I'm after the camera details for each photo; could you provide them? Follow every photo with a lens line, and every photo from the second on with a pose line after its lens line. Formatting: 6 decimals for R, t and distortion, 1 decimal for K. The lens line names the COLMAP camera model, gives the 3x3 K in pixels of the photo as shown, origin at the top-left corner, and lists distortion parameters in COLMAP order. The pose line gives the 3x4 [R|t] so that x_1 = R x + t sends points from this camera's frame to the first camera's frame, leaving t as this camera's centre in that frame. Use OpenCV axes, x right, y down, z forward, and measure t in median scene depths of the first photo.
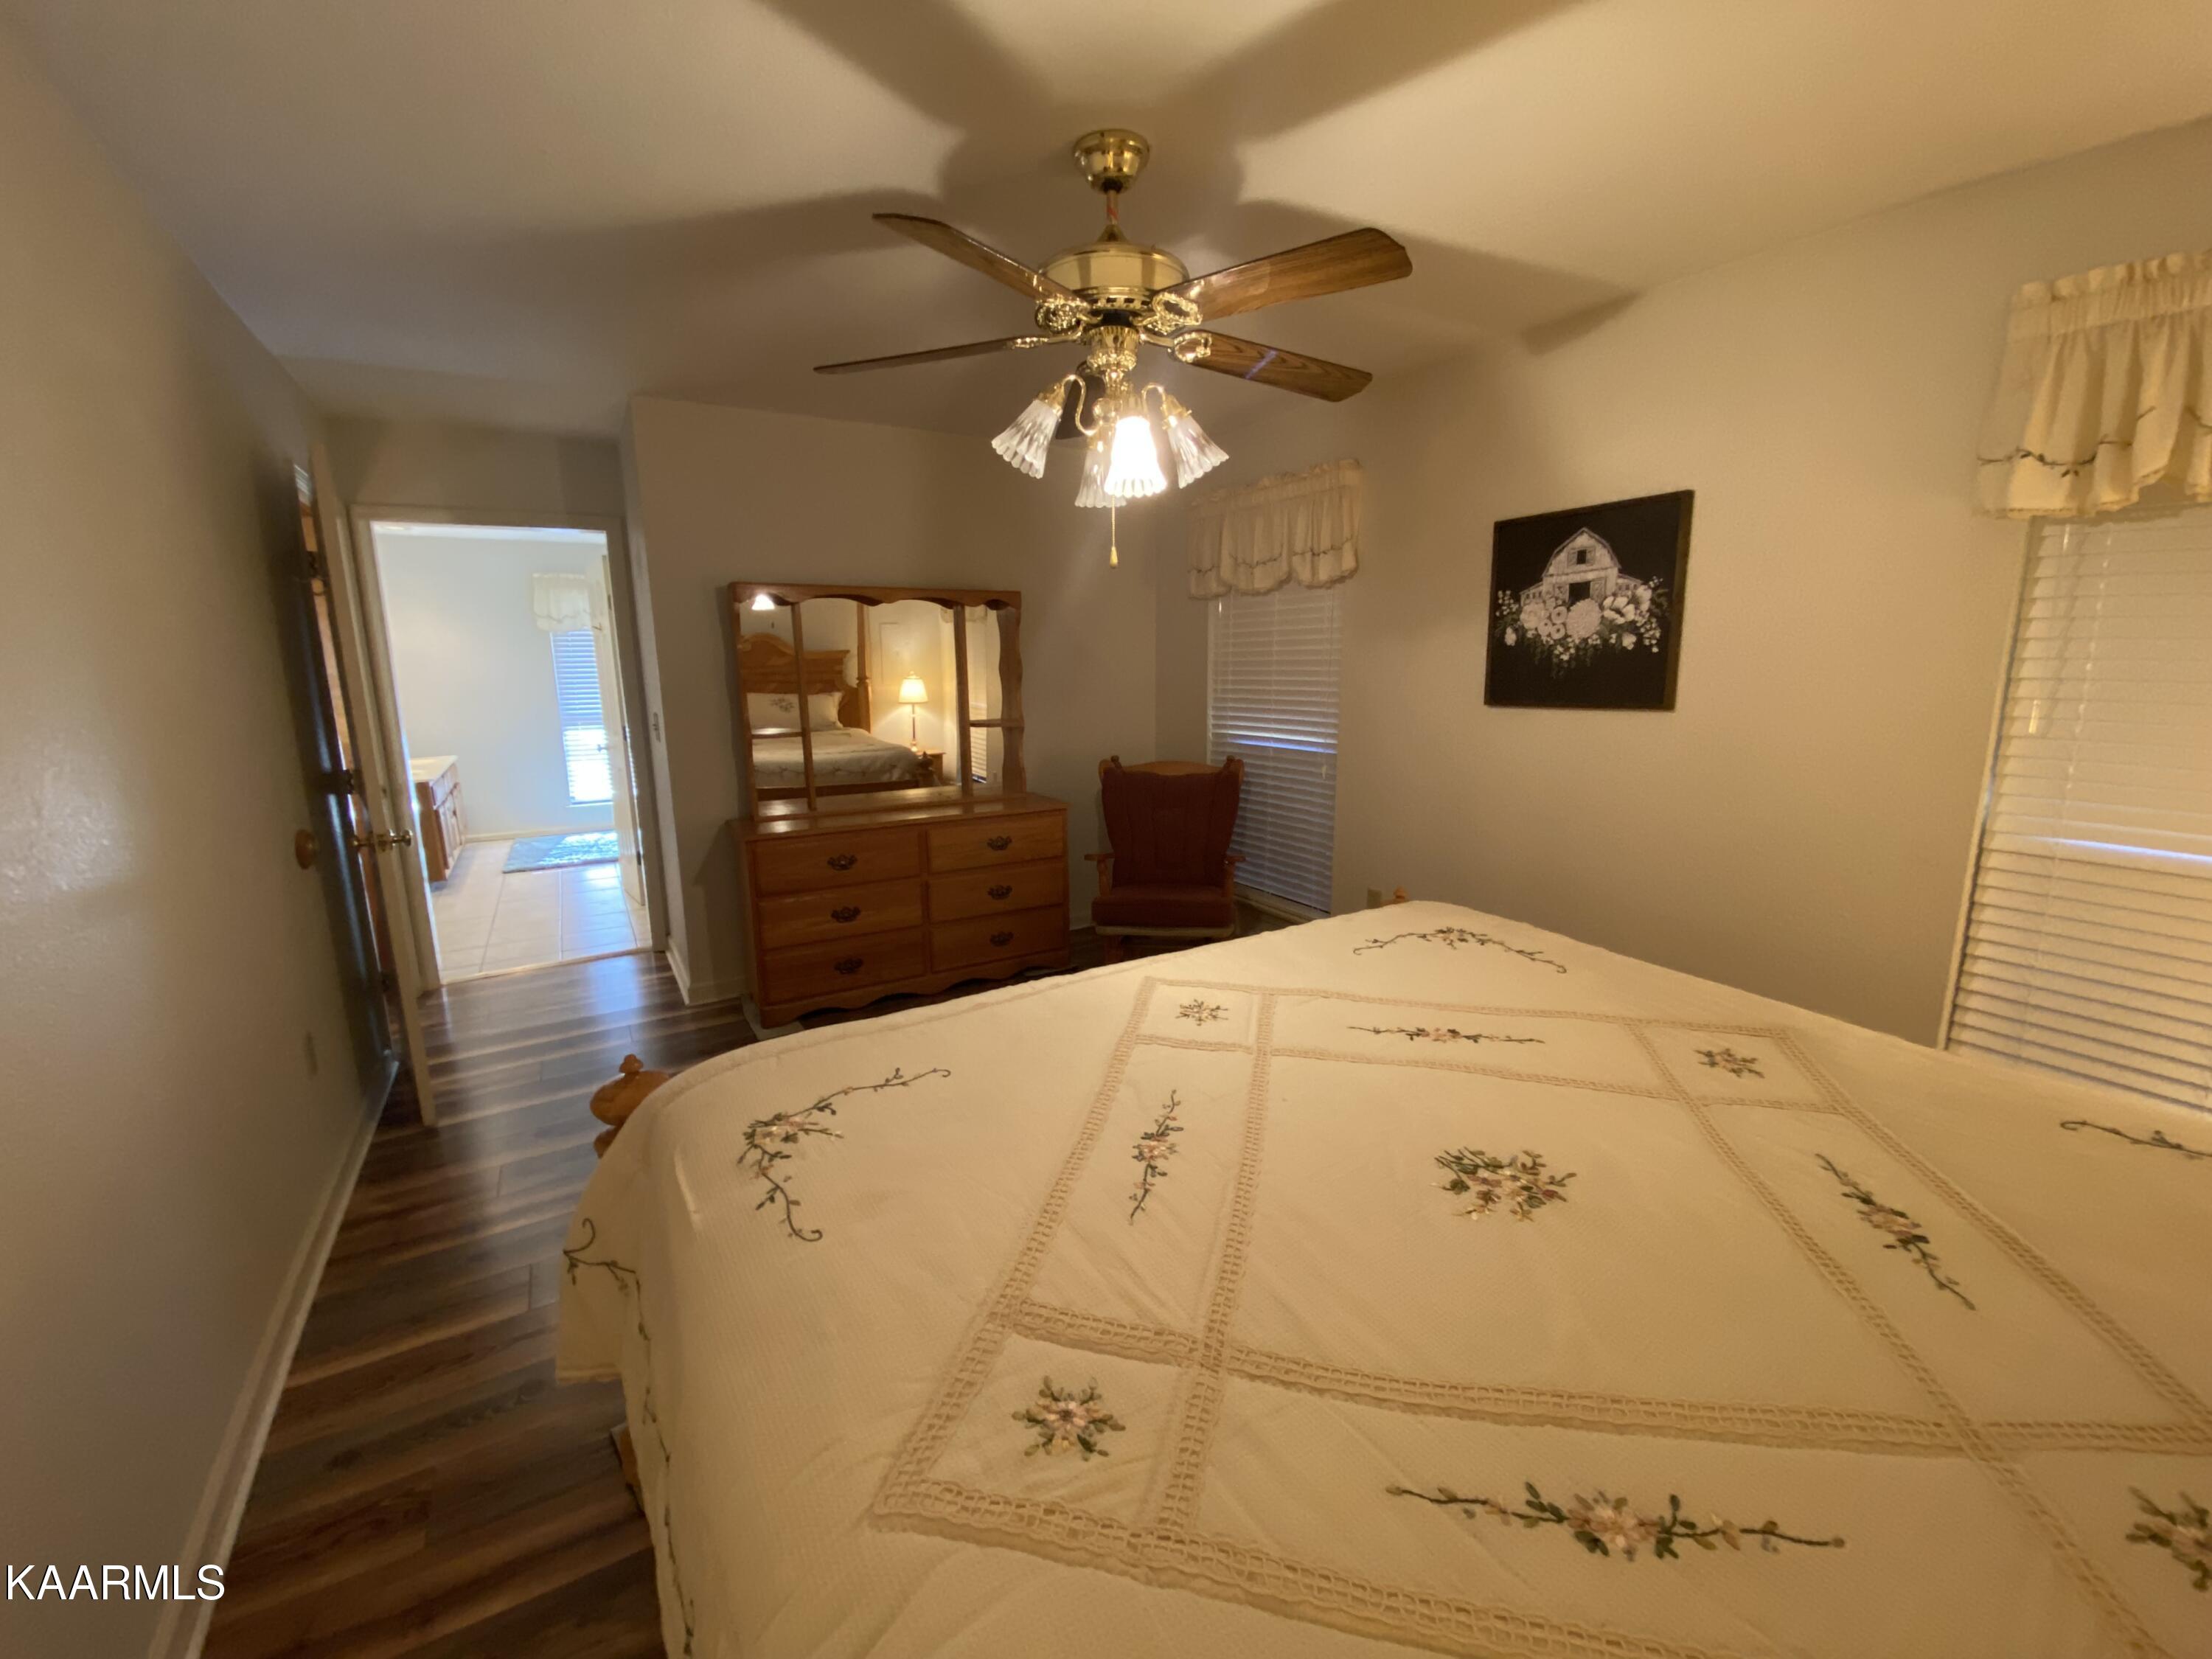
lens RADIAL K [[886.9, 0, 1110.9], [0, 886.9, 829.9], [0, 0, 1]] dist [0.019807, -0.019591]
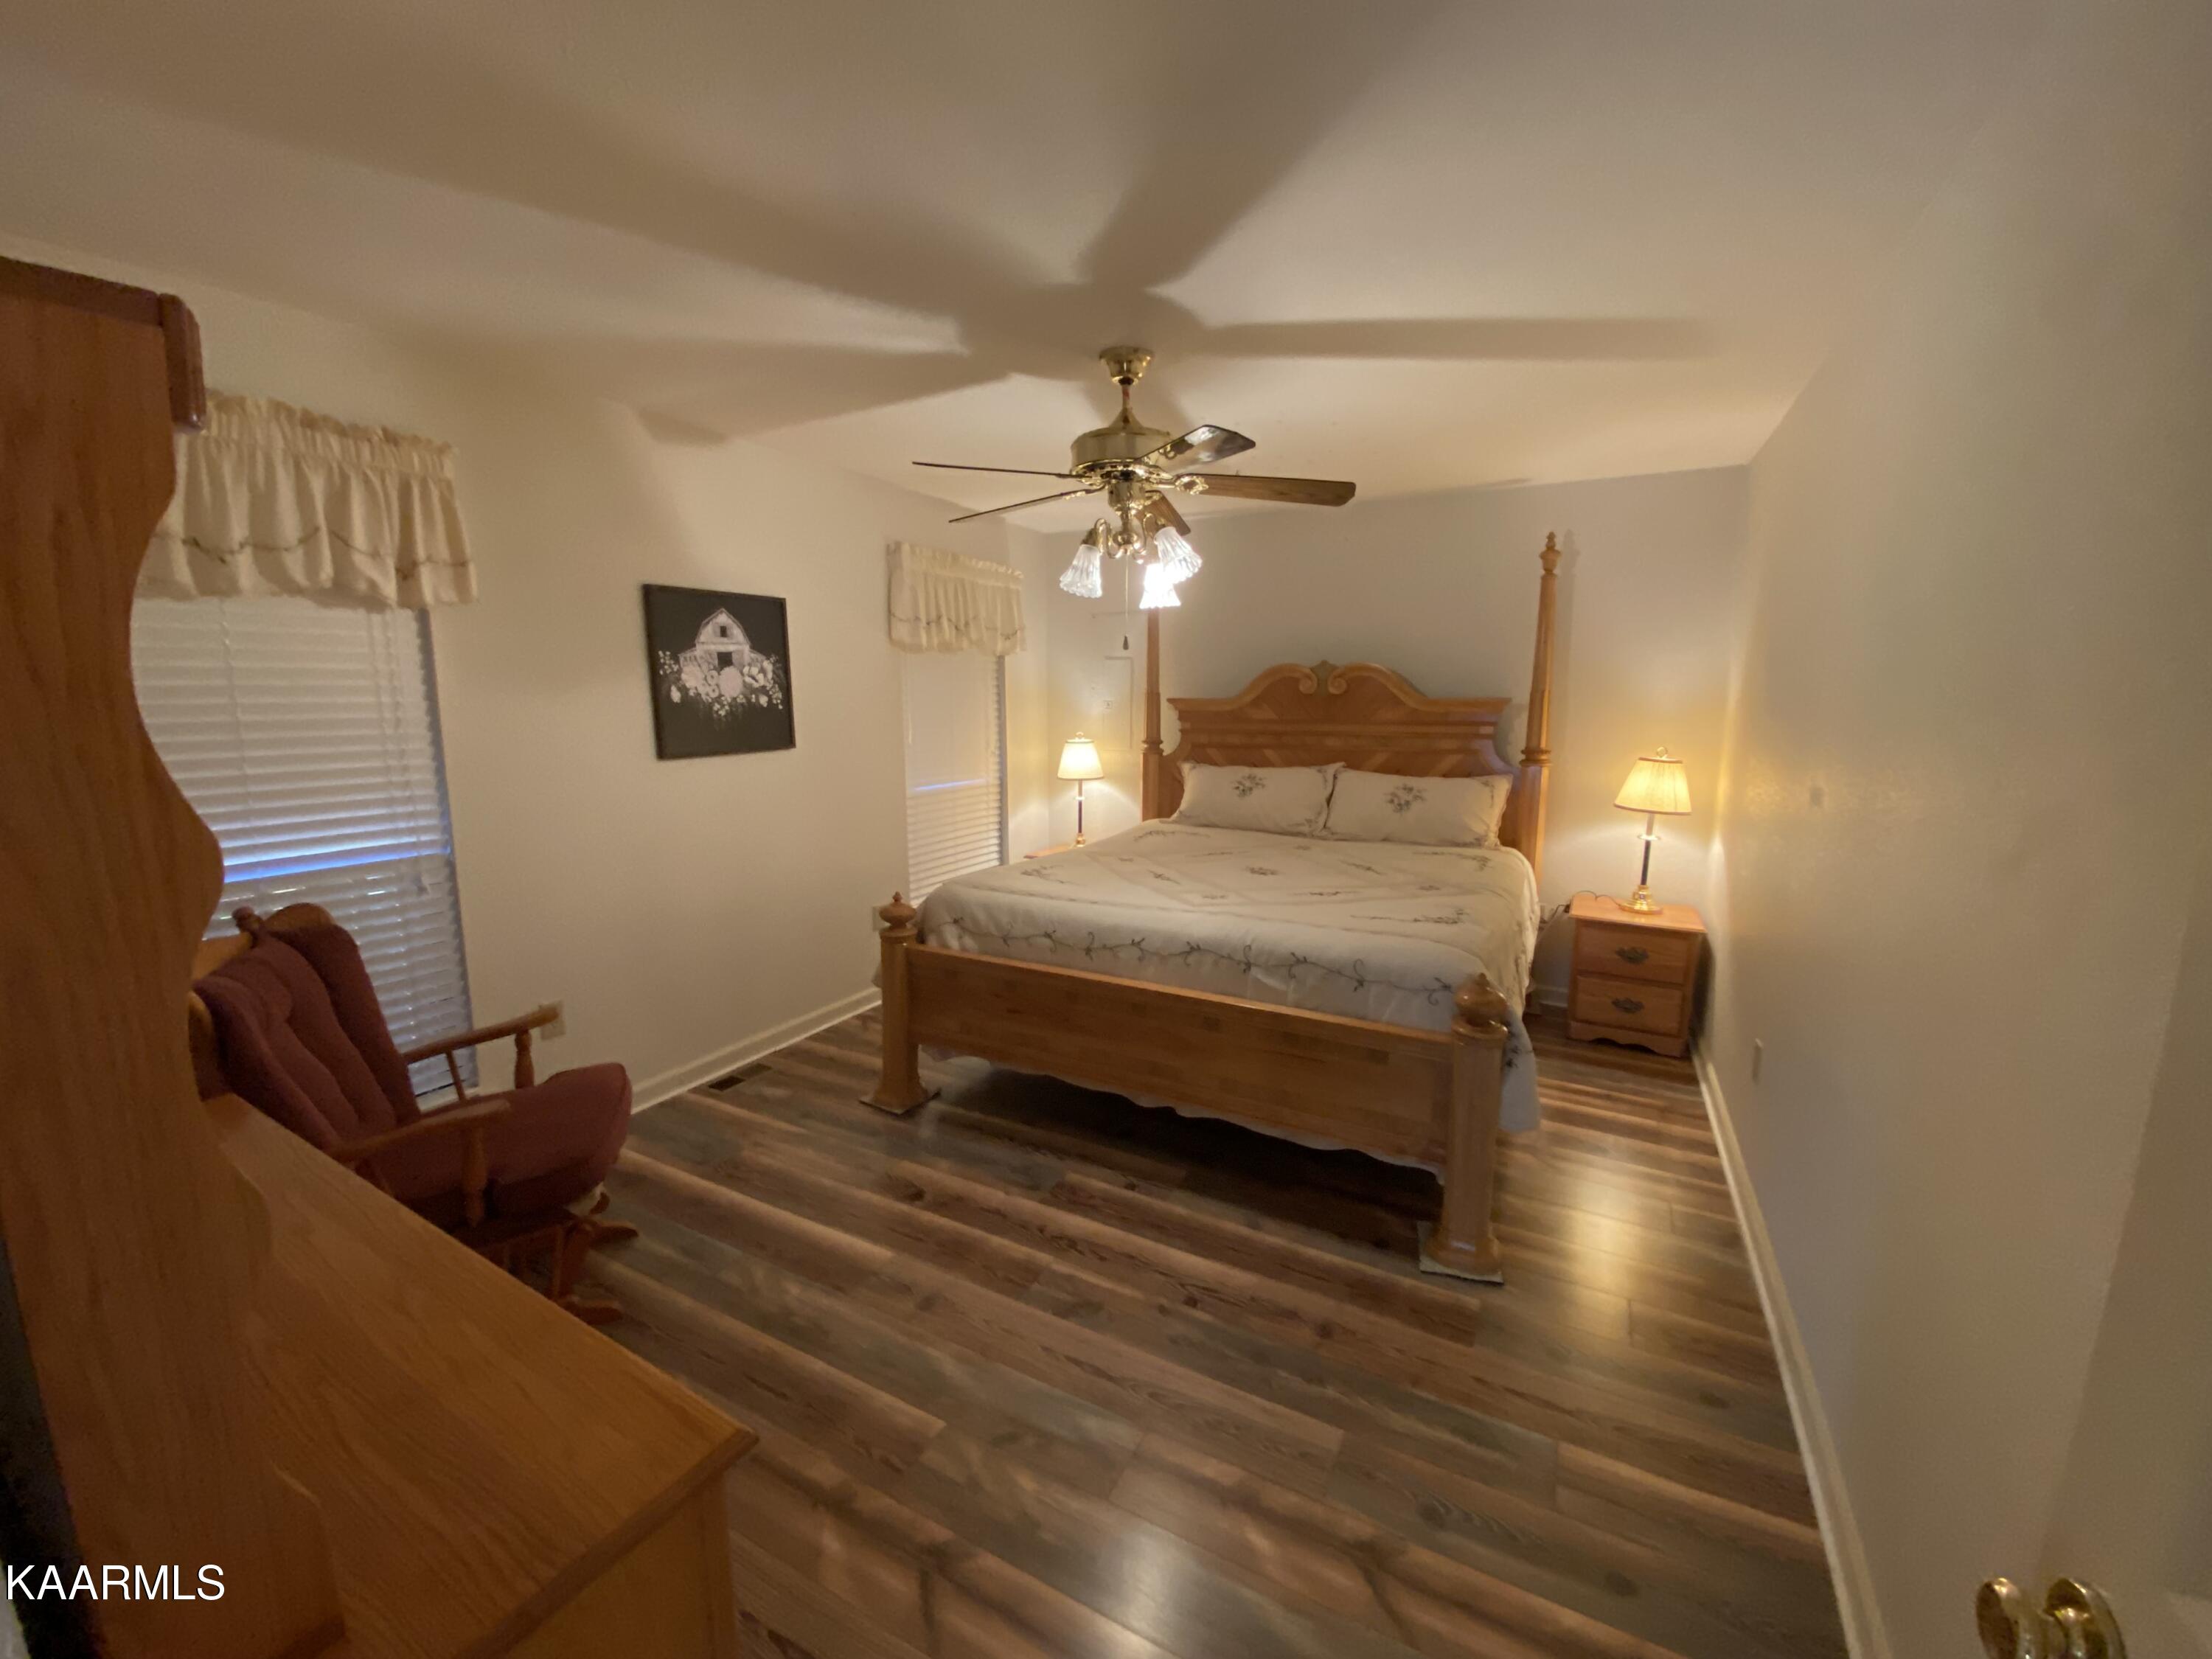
lens RADIAL K [[886.9, 0, 1106.6], [0, 886.9, 825.7], [0, 0, 1]] dist [0.019807, -0.019591]
pose [[-0.498279, -0.112504, 0.859687, -0.809283], [0.171905, 0.959041, 0.225143, -0.234345], [-0.849804, 0.259968, -0.458530, 1.176699]]
